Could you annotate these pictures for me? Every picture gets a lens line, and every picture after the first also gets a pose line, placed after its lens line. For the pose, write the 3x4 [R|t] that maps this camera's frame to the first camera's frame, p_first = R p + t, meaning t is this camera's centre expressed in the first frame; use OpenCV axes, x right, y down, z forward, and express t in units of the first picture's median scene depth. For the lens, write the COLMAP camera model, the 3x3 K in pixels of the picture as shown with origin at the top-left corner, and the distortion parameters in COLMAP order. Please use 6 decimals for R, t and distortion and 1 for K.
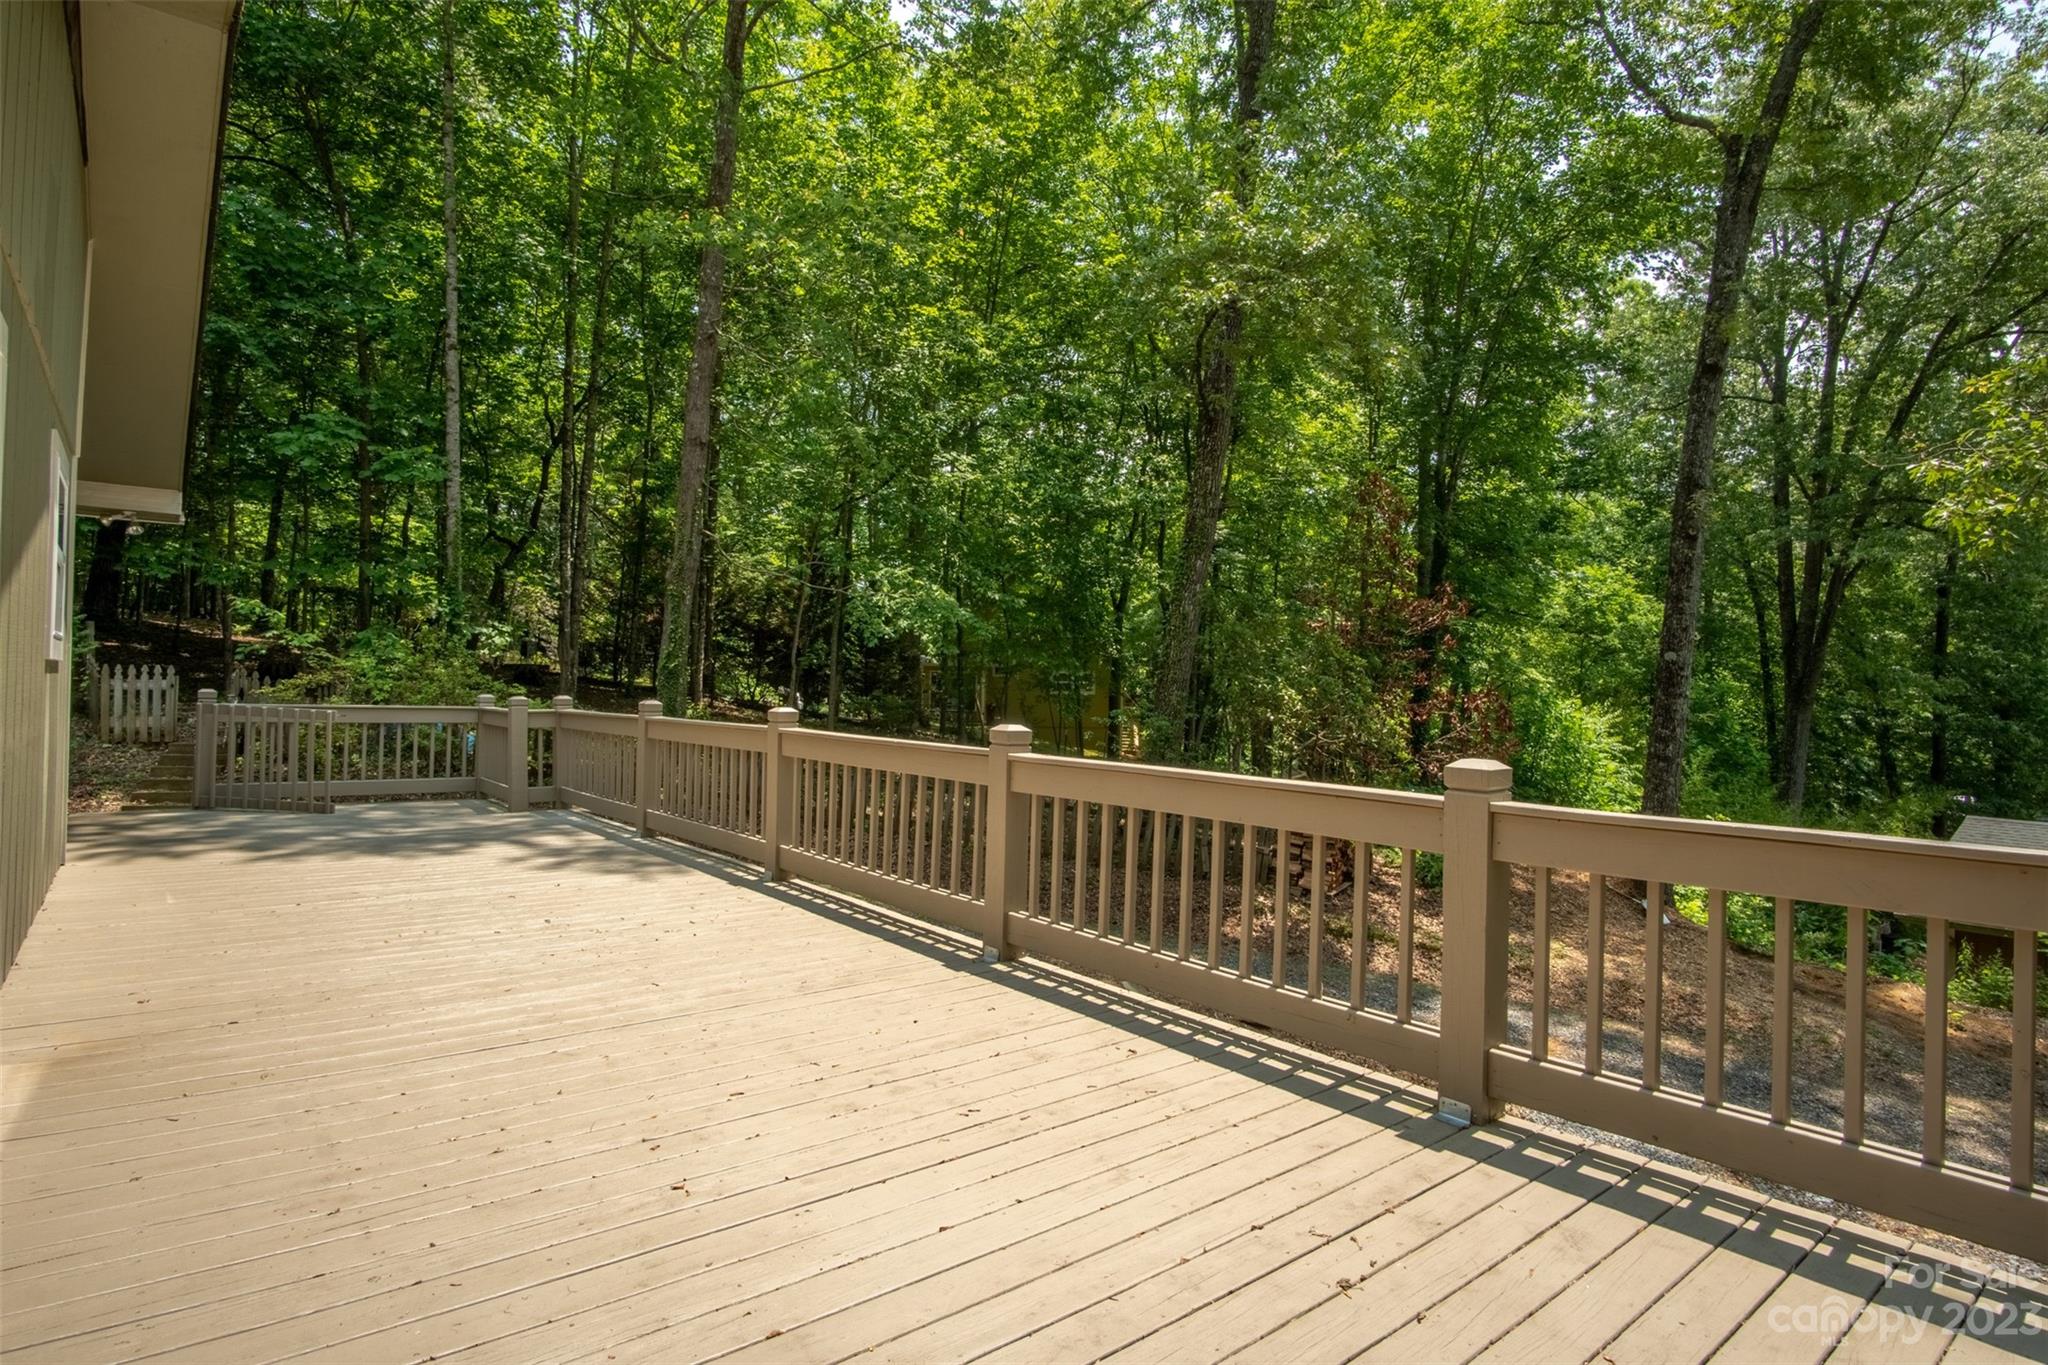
lens RADIAL K [[1097.6, 0, 1024.0], [0, 1097.6, 682.5], [0, 0, 1]] dist [-0.027262, -0.000506]
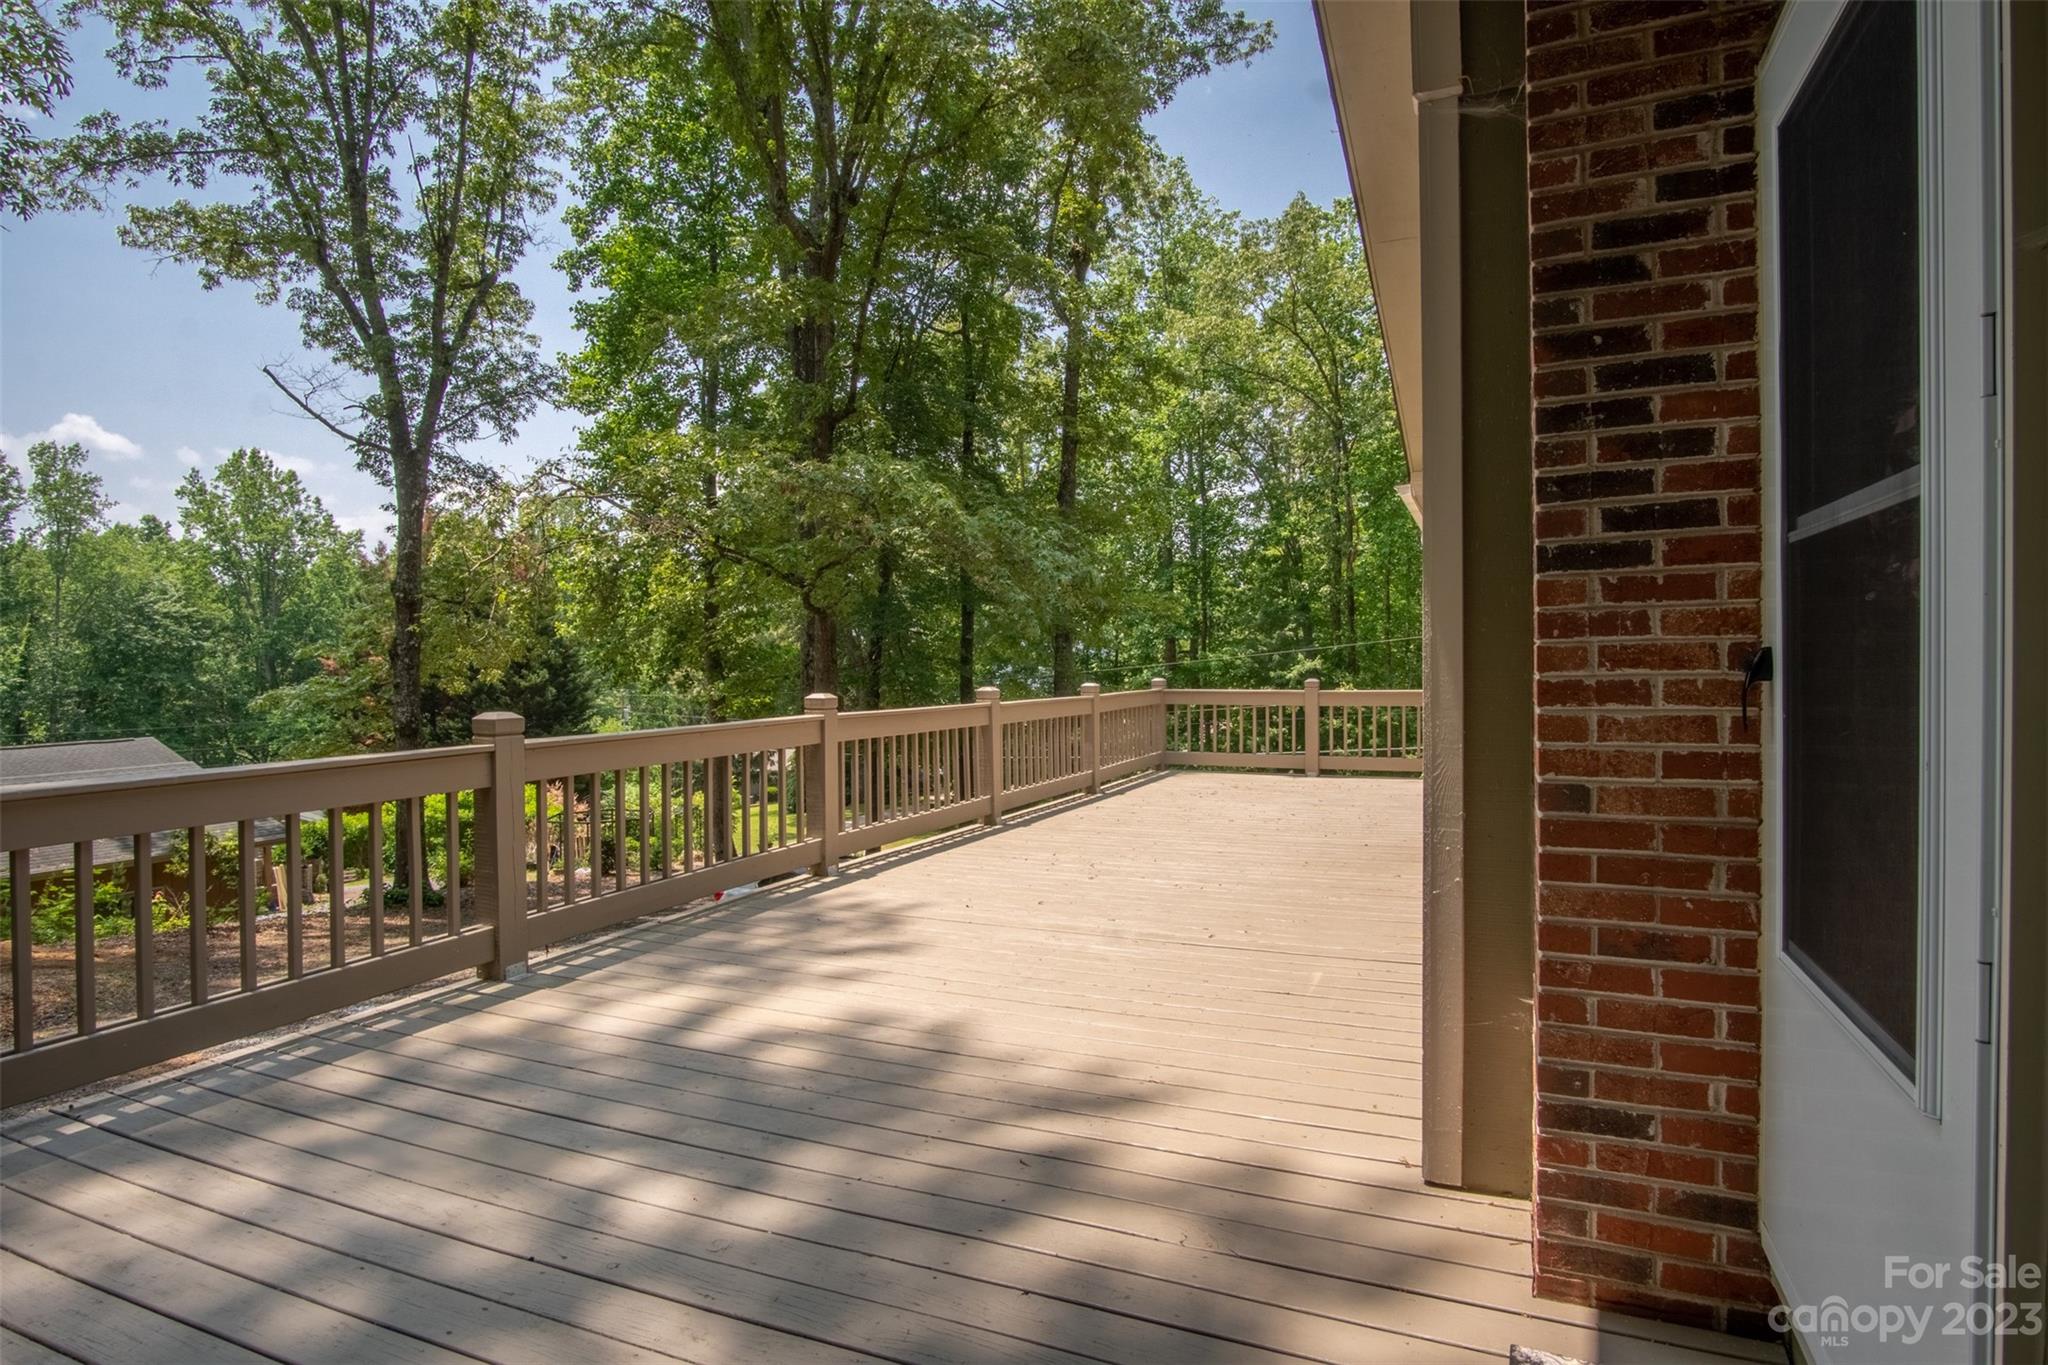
lens RADIAL K [[1097.6, 0, 1024.0], [0, 1097.6, 682.5], [0, 0, 1]] dist [-0.027262, -0.000506]
pose [[-0.457103, -0.024470, 0.889077, -1.023856], [-0.003629, 0.999664, 0.025648, -0.002489], [-0.889406, 0.008497, -0.457038, 1.214898]]
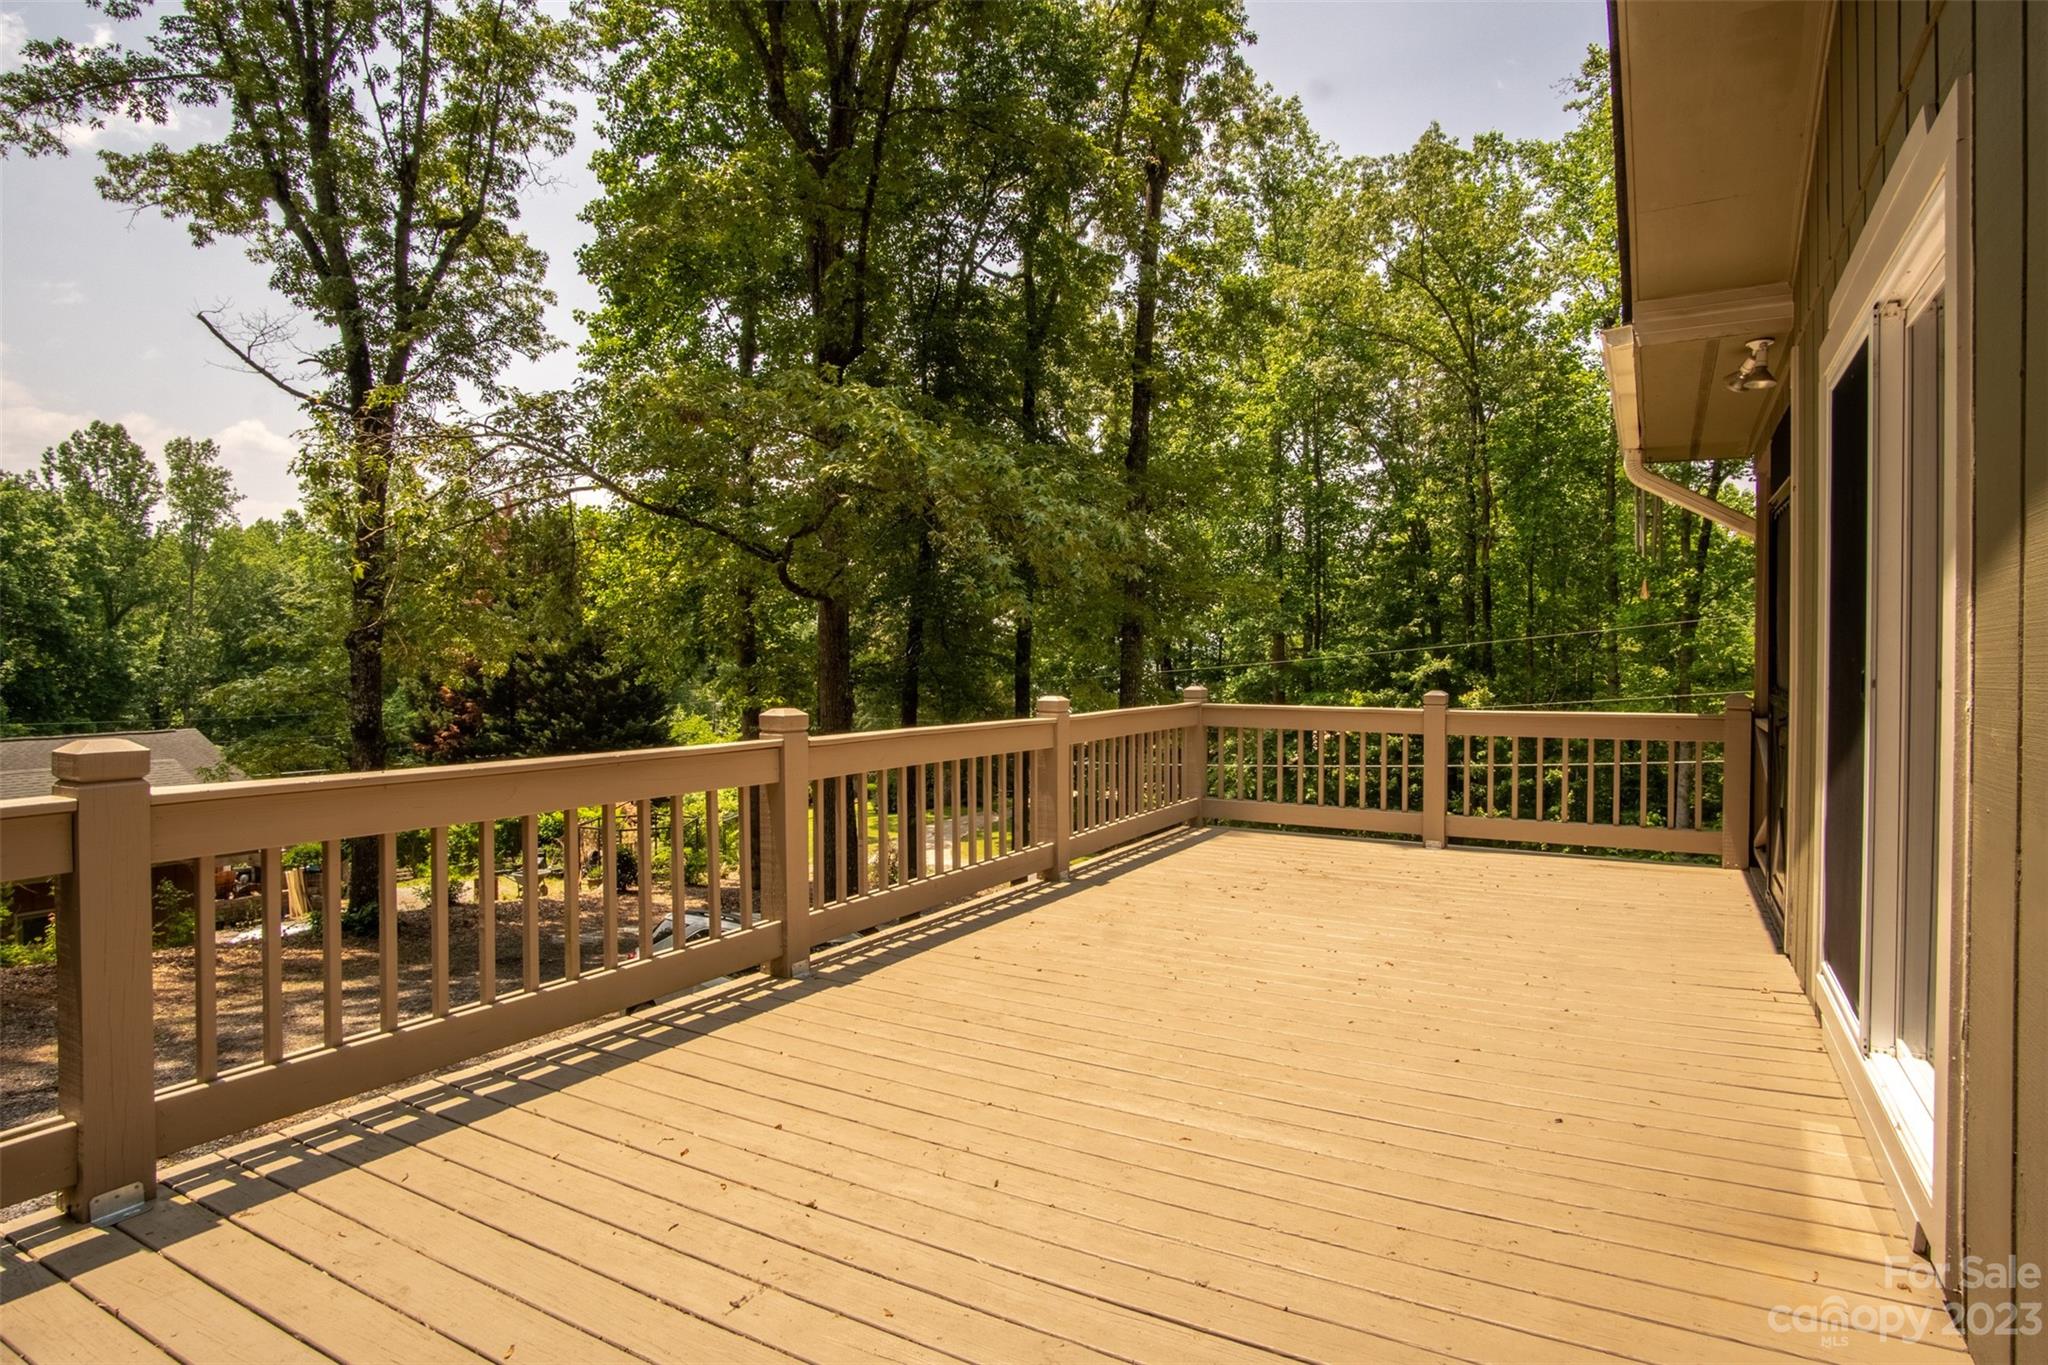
lens RADIAL K [[1097.6, 0, 1024.0], [0, 1097.6, 682.5], [0, 0, 1]] dist [-0.027262, -0.000506]
pose [[-0.358896, -0.032282, 0.932819, -0.731695], [-0.011772, 0.999479, 0.030060, -0.002046], [-0.933303, -0.000193, -0.359089, 0.948801]]
